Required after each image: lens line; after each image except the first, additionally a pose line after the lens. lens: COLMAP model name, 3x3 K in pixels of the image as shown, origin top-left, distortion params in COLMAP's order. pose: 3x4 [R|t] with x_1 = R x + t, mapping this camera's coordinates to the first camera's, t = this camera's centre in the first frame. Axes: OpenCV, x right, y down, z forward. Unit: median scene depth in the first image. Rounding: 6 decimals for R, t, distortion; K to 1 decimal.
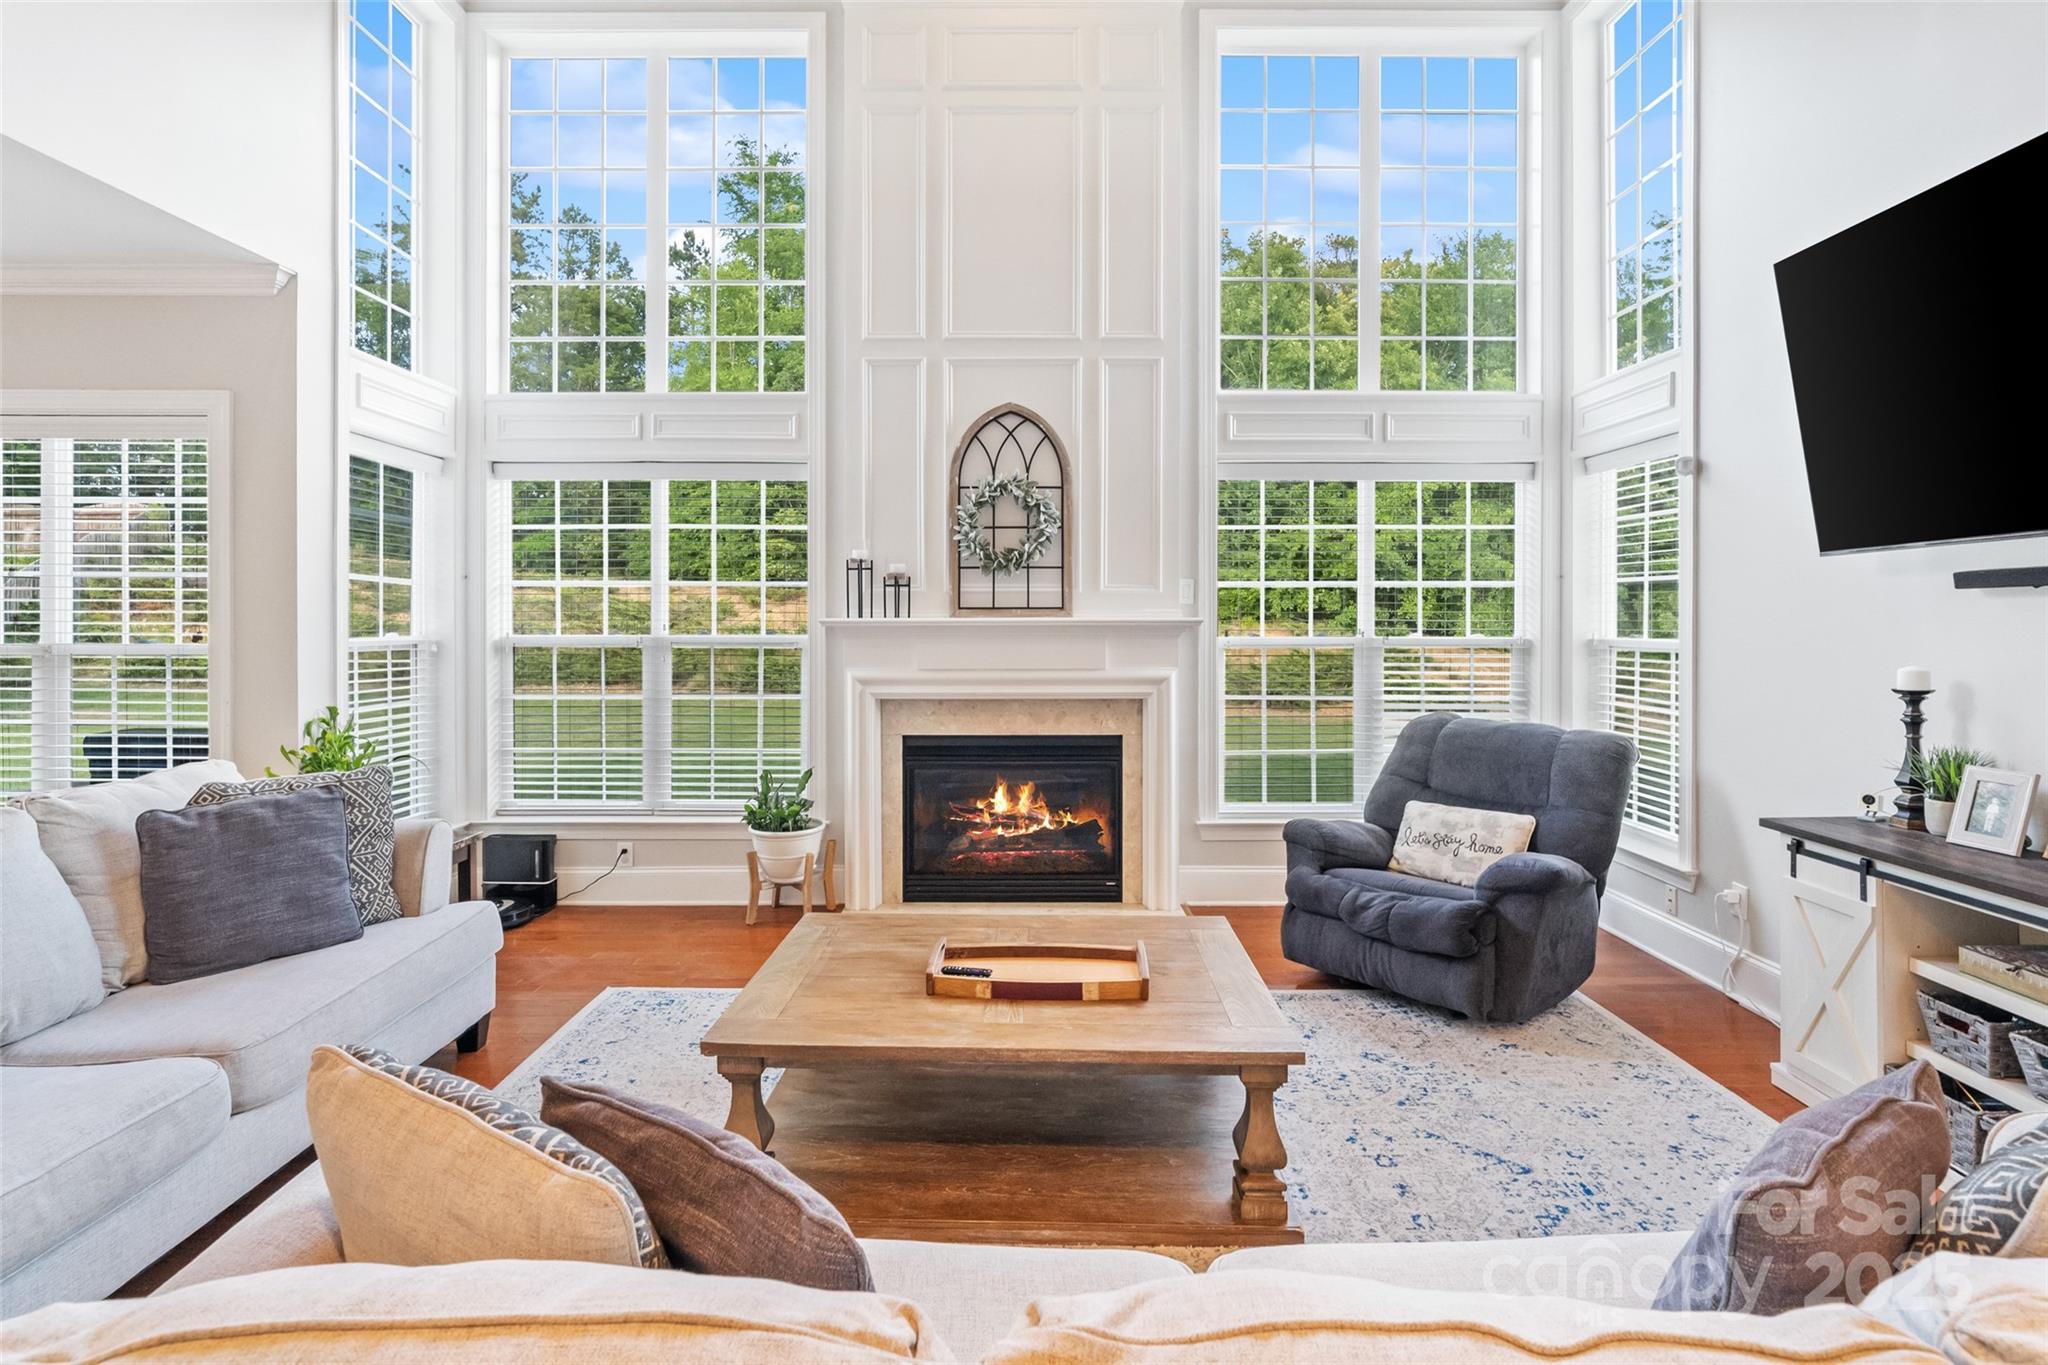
lens RADIAL K [[983.4, 0, 1013.8], [0, 983.4, 614.7], [0, 0, 1]] dist [-0.016177, 0.007656]
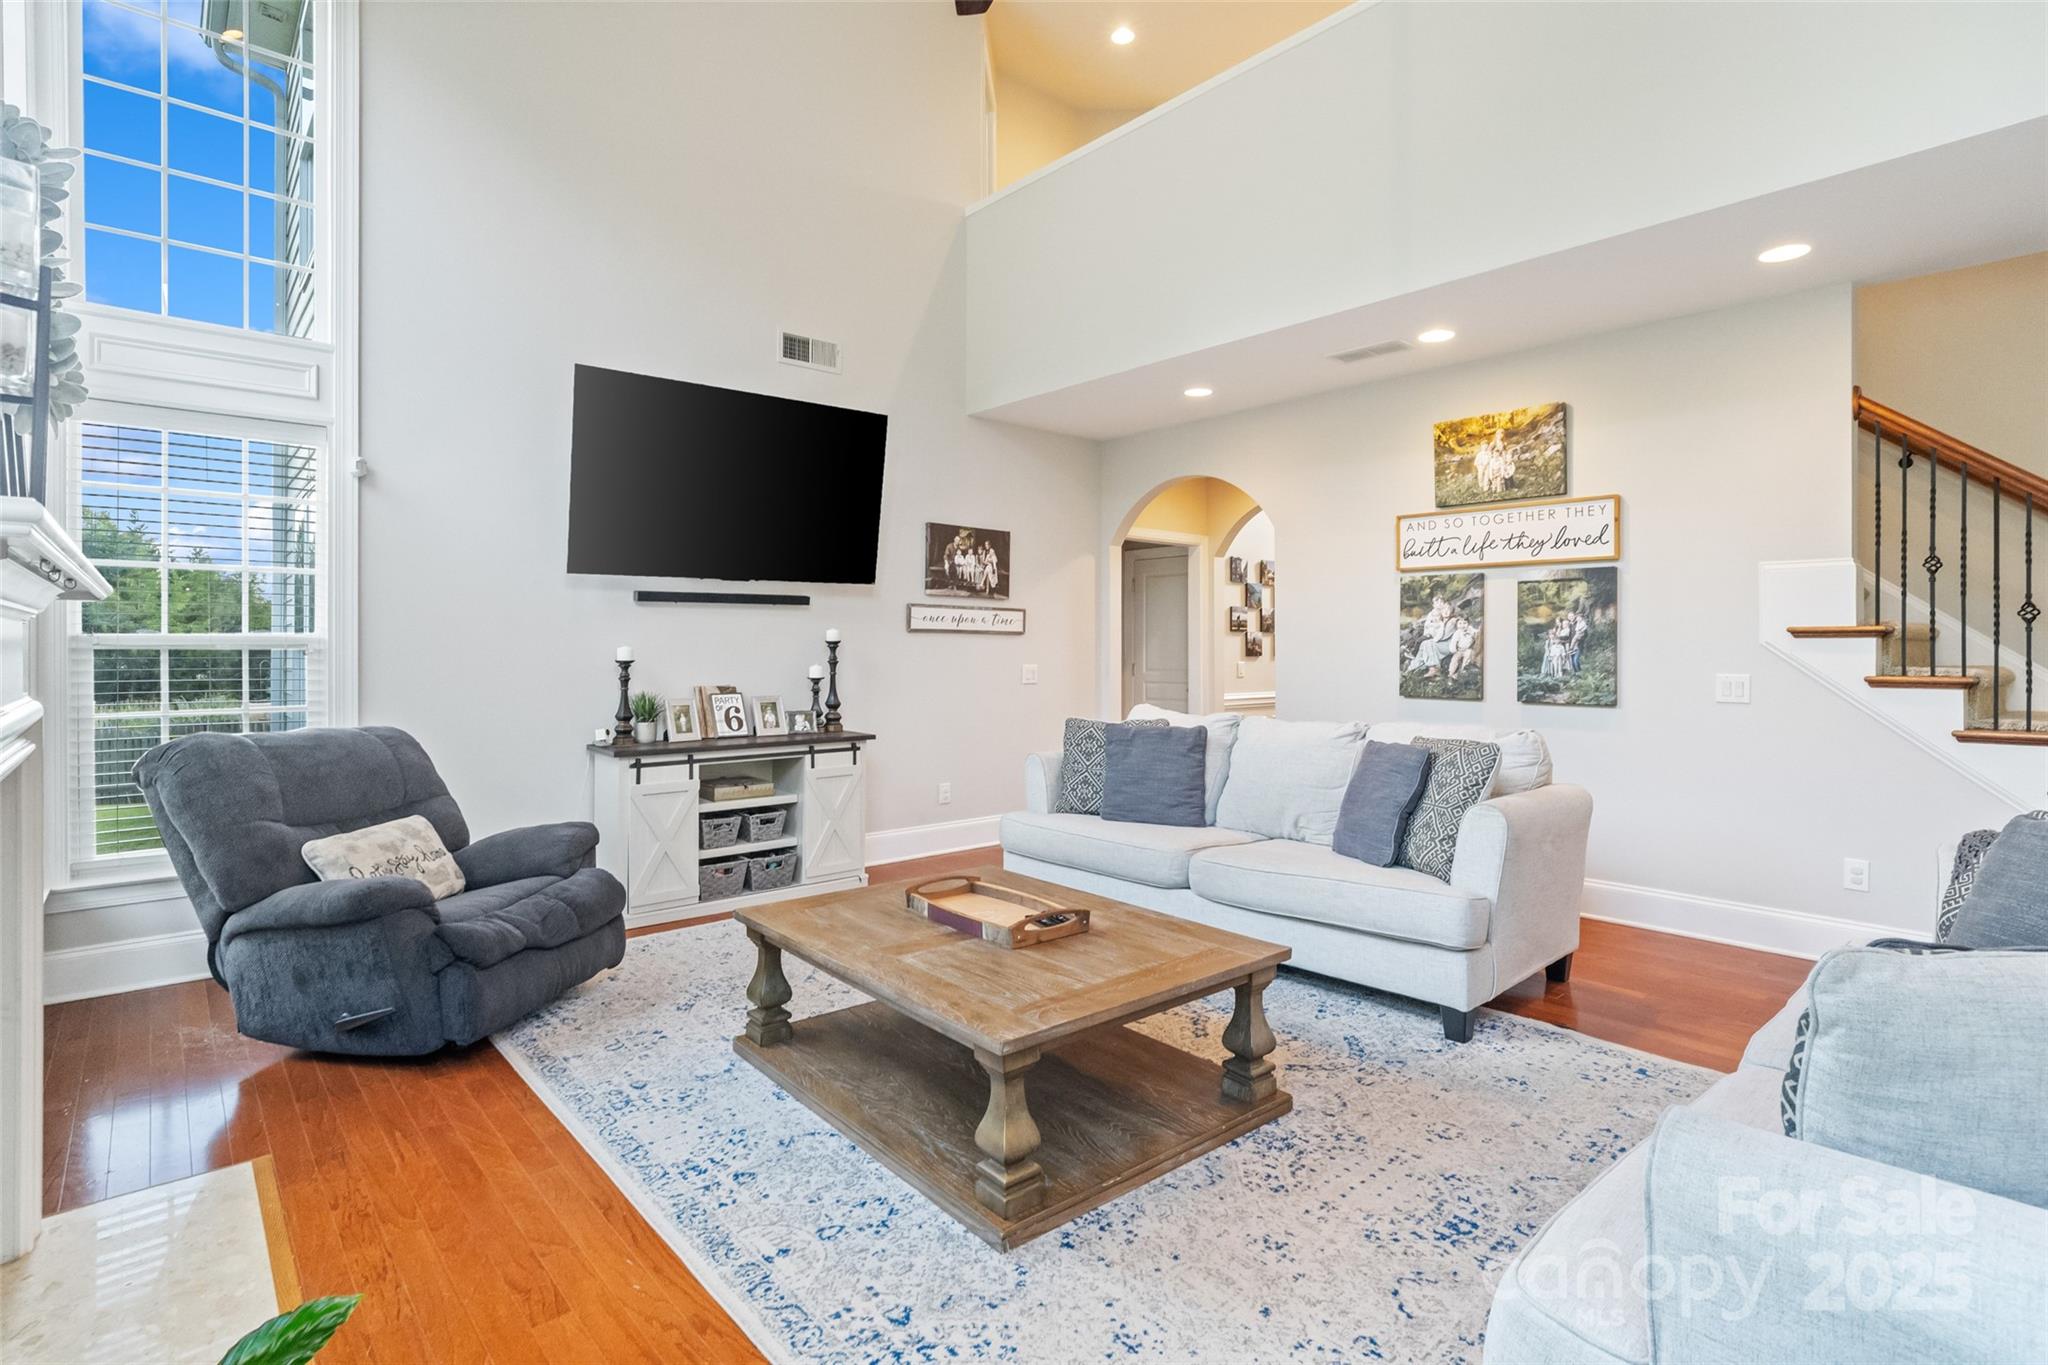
lens RADIAL K [[983.4, 0, 1002.8], [0, 983.4, 651.5], [0, 0, 1]] dist [-0.016177, 0.007656]
pose [[-0.636681, -0.003599, 0.771119, -0.714916], [0.000692, 0.999986, 0.005238, 0.048817], [-0.771127, 0.003869, -0.636670, 1.442521]]
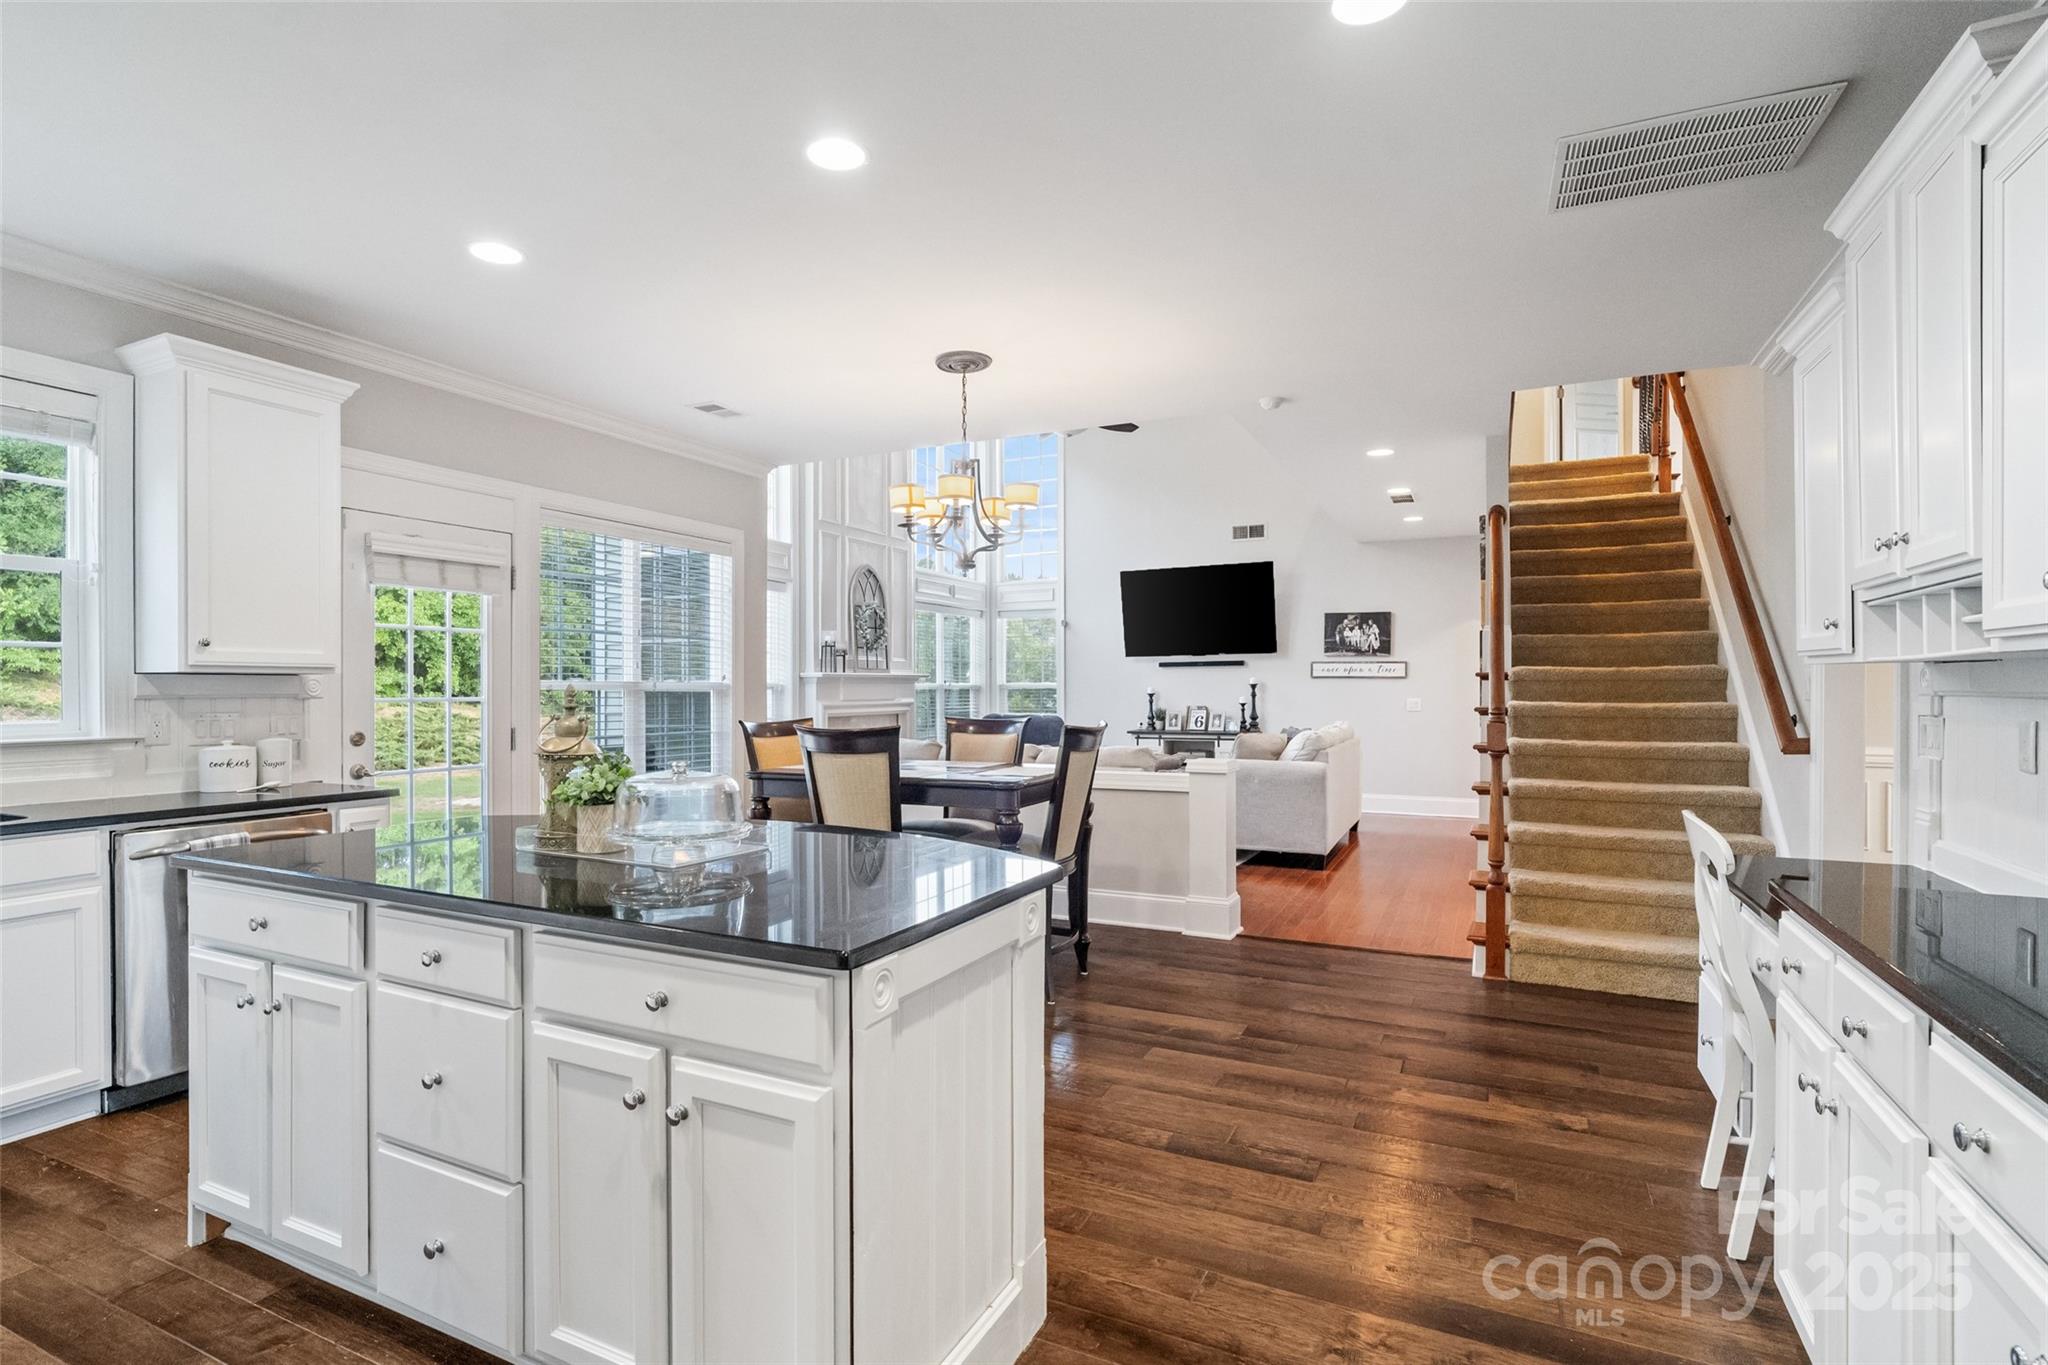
lens RADIAL K [[983.4, 0, 1006.1], [0, 983.4, 680.0], [0, 0, 1]] dist [-0.016177, 0.007656]
pose [[0.455155, 0.006684, 0.890387, -2.534633], [0.004005, 0.999946, -0.009553, 0.054344], [-0.890403, 0.007914, 0.455104, -0.223145]]
